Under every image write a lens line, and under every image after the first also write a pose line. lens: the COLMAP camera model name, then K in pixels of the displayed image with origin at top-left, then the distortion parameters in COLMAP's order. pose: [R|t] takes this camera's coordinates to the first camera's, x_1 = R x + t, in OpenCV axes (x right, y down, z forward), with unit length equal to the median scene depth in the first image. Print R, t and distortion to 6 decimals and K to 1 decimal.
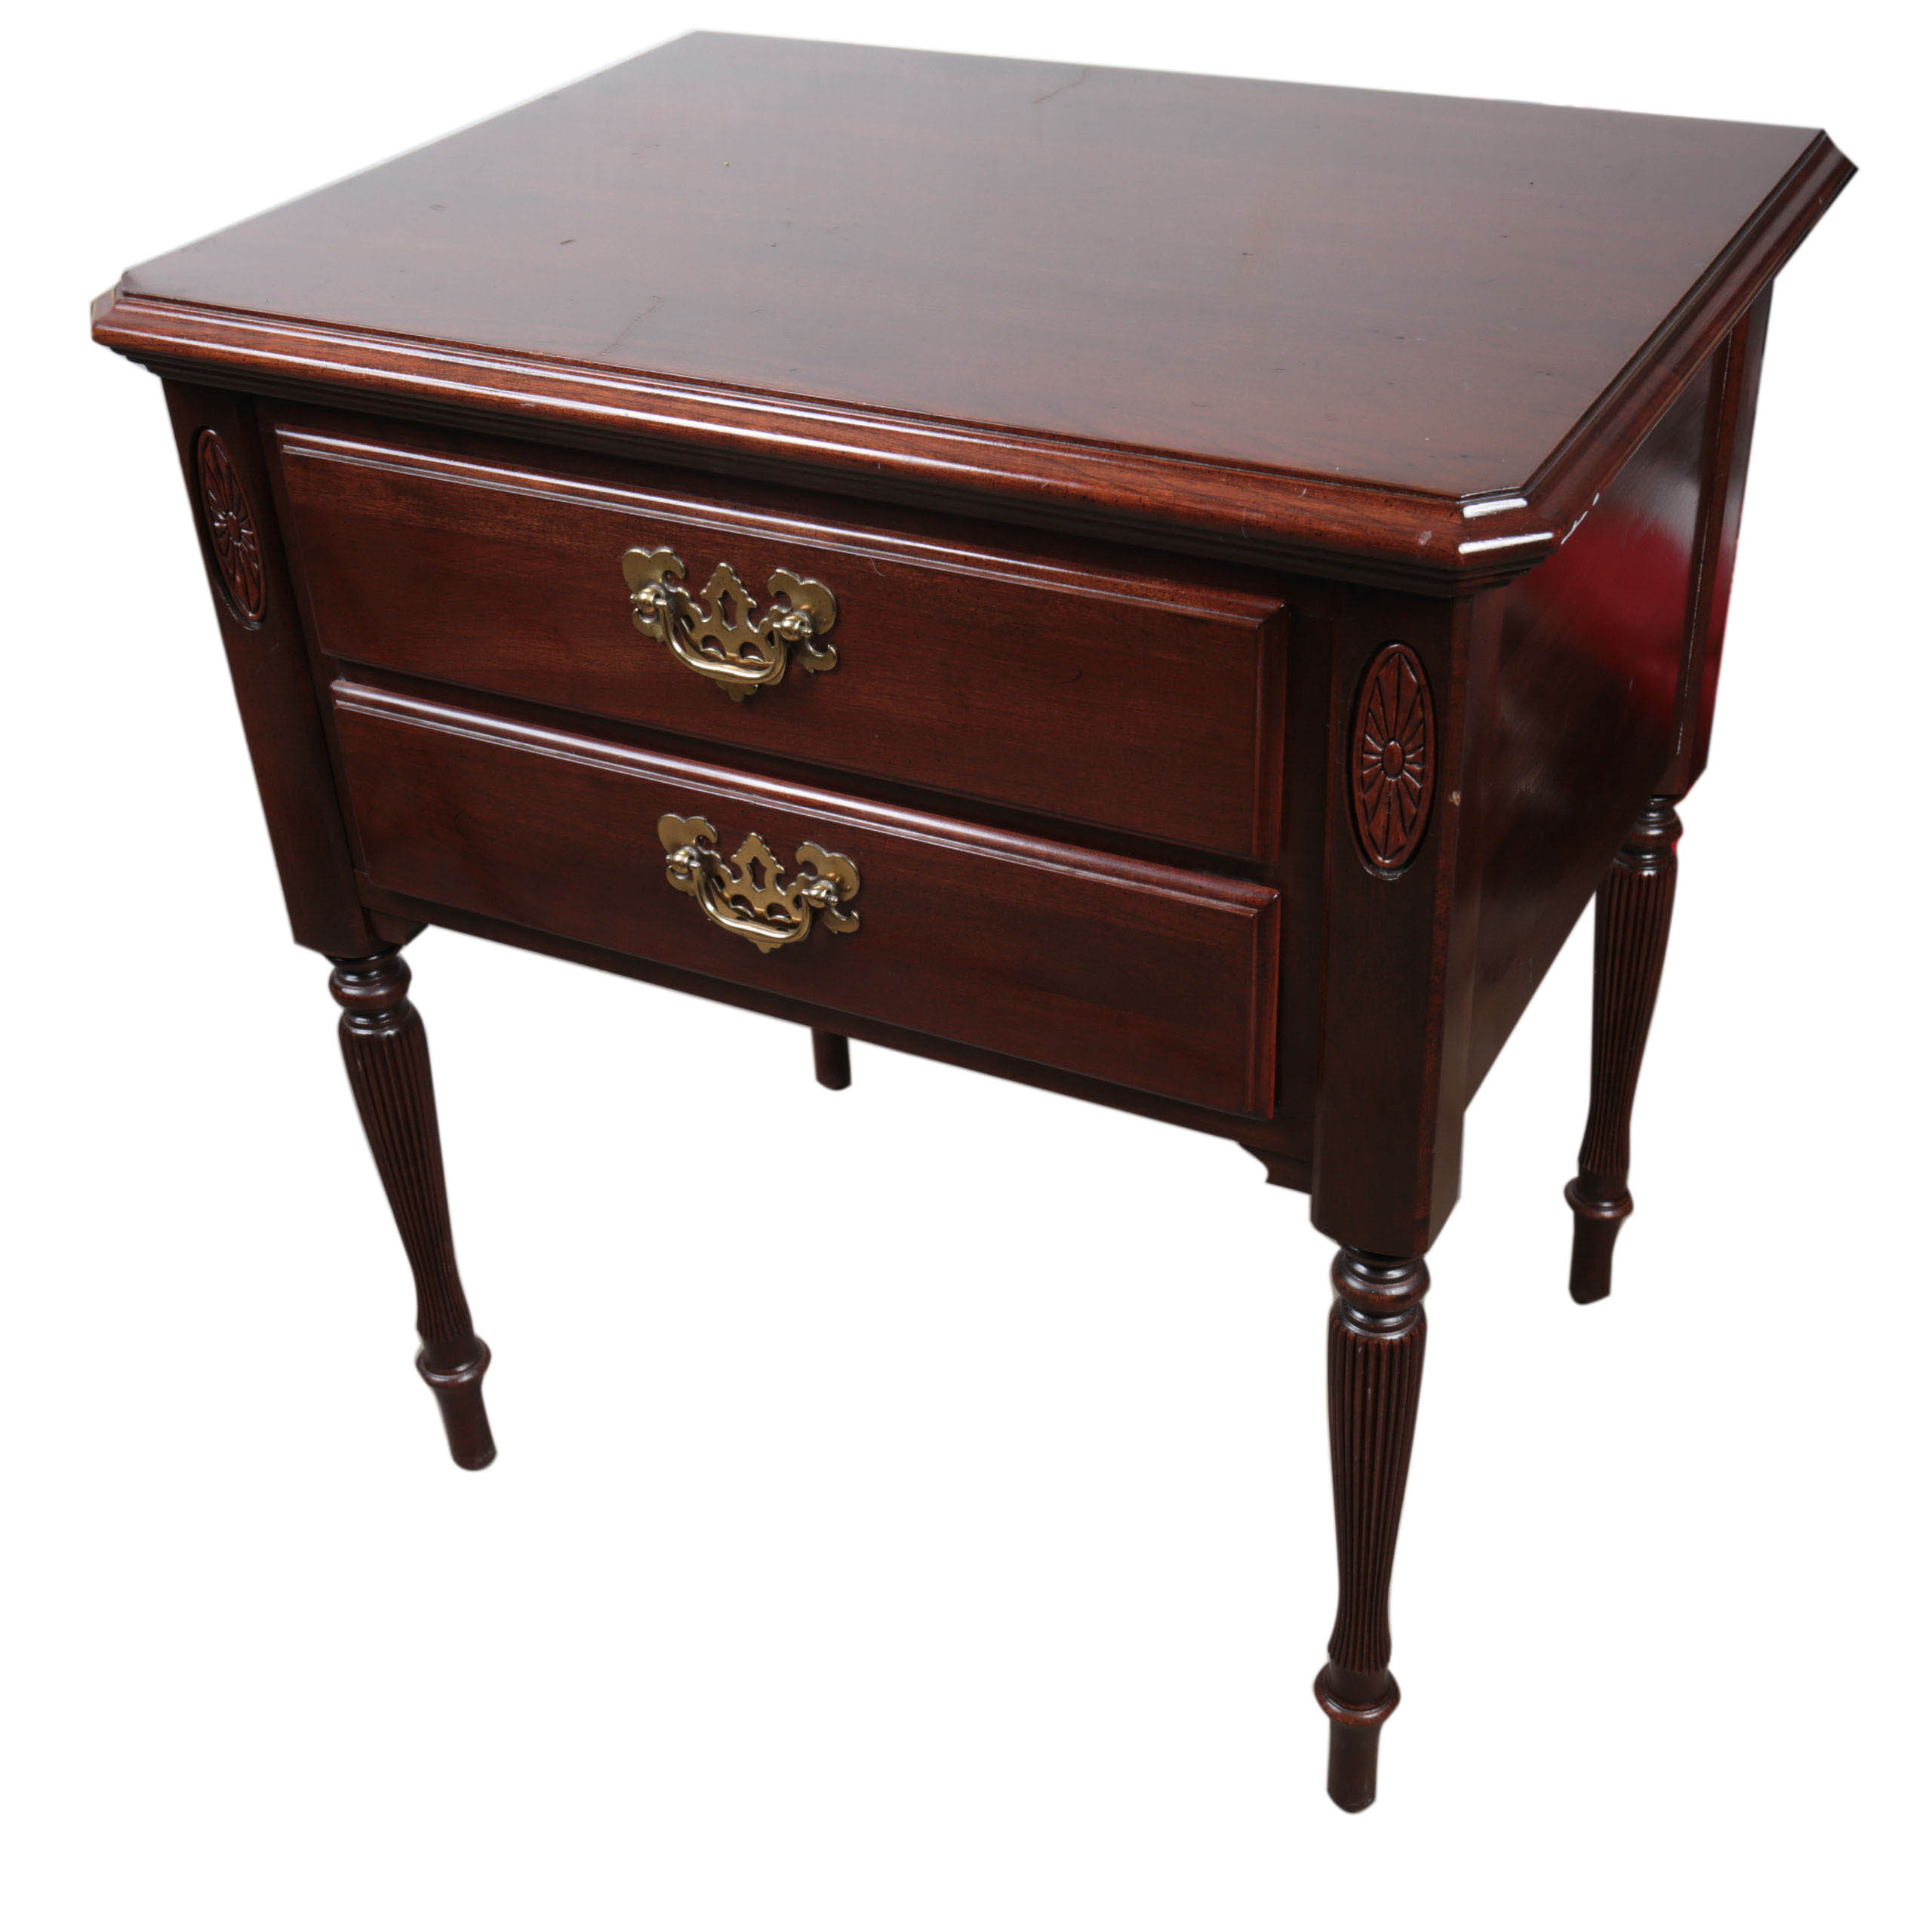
lens RADIAL K [[2684.0, 0, 971.3], [0, 2684.0, 979.2], [0, 0, 1]] dist [0.155706, 0.000000]
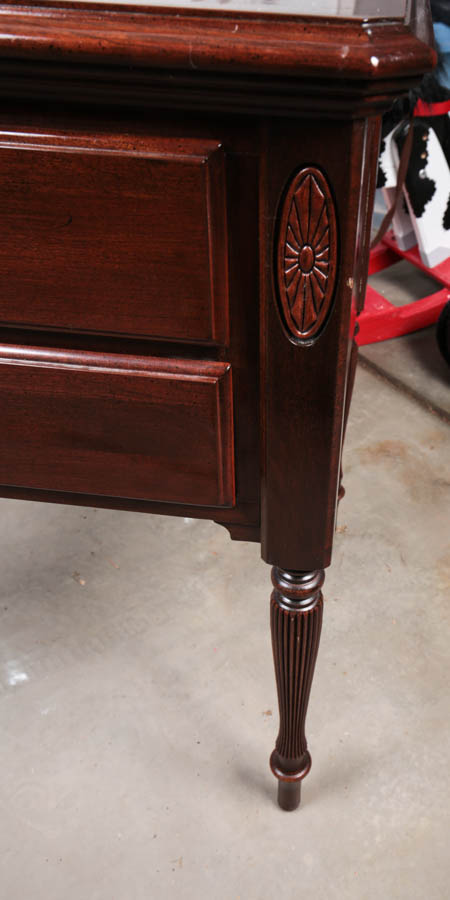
lens RADIAL K [[694.2, 0, 280.9], [0, 694.2, 451.5], [0, 0, 1]] dist [0.013805, 0.005699]
pose [[0.938930, -0.153458, 0.307995, 0.013164], [0.134390, 0.987502, 0.082330, -0.012042], [-0.316780, -0.035910, 0.947819, 0.602004]]
